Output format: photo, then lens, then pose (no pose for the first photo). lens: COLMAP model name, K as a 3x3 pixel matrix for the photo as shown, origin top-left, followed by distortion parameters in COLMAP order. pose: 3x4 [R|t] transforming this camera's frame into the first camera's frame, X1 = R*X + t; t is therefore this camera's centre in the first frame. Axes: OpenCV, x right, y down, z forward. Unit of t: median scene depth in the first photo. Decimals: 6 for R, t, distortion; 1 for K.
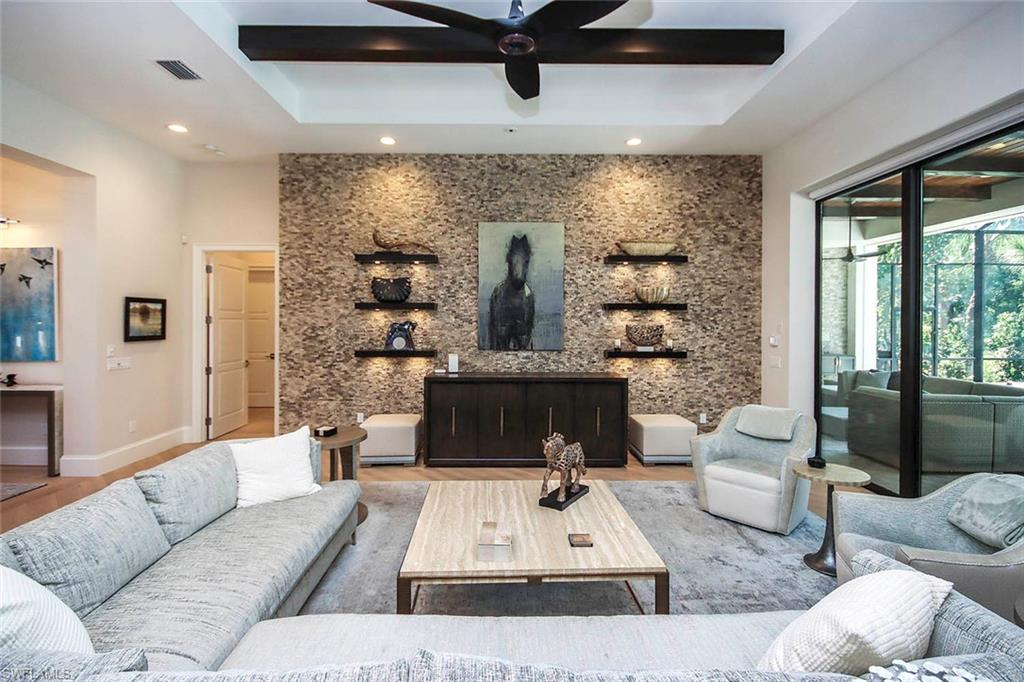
lens RADIAL K [[480.1, 0, 511.1], [0, 480.1, 336.4], [0, 0, 1]] dist [-0.000376, -0.000208]
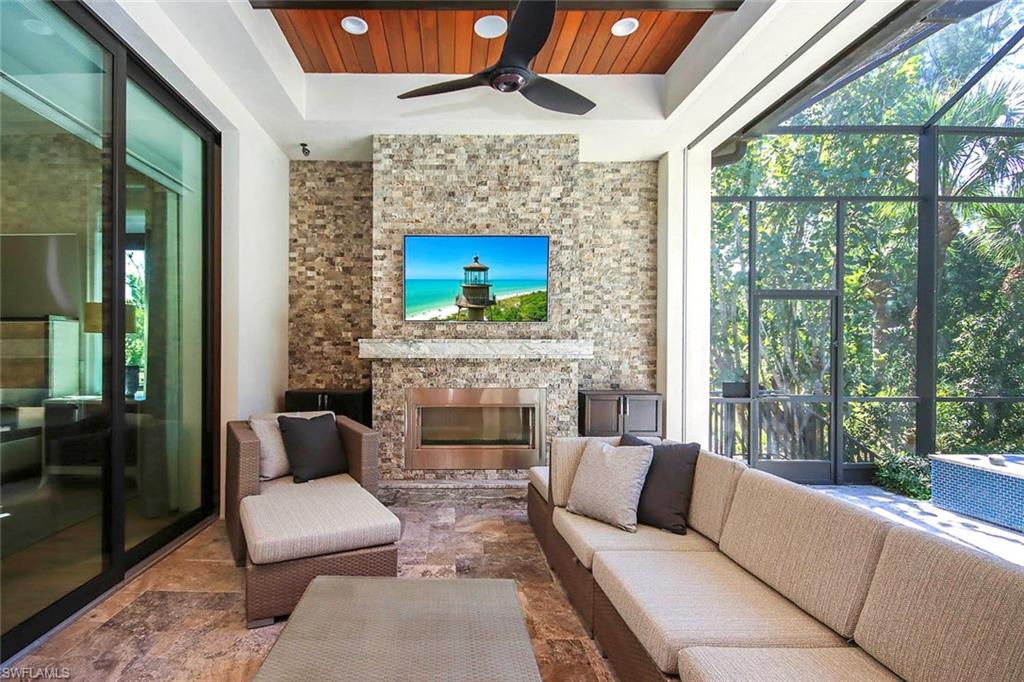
lens RADIAL K [[480.1, 0, 508.5], [0, 480.1, 350.0], [0, 0, 1]] dist [-0.000376, -0.000208]
pose [[0.998621, 0.009261, 0.051672, 0.531864], [-0.008003, 0.999668, -0.024510, 0.010843], [-0.051882, 0.024063, 0.998363, 0.542720]]
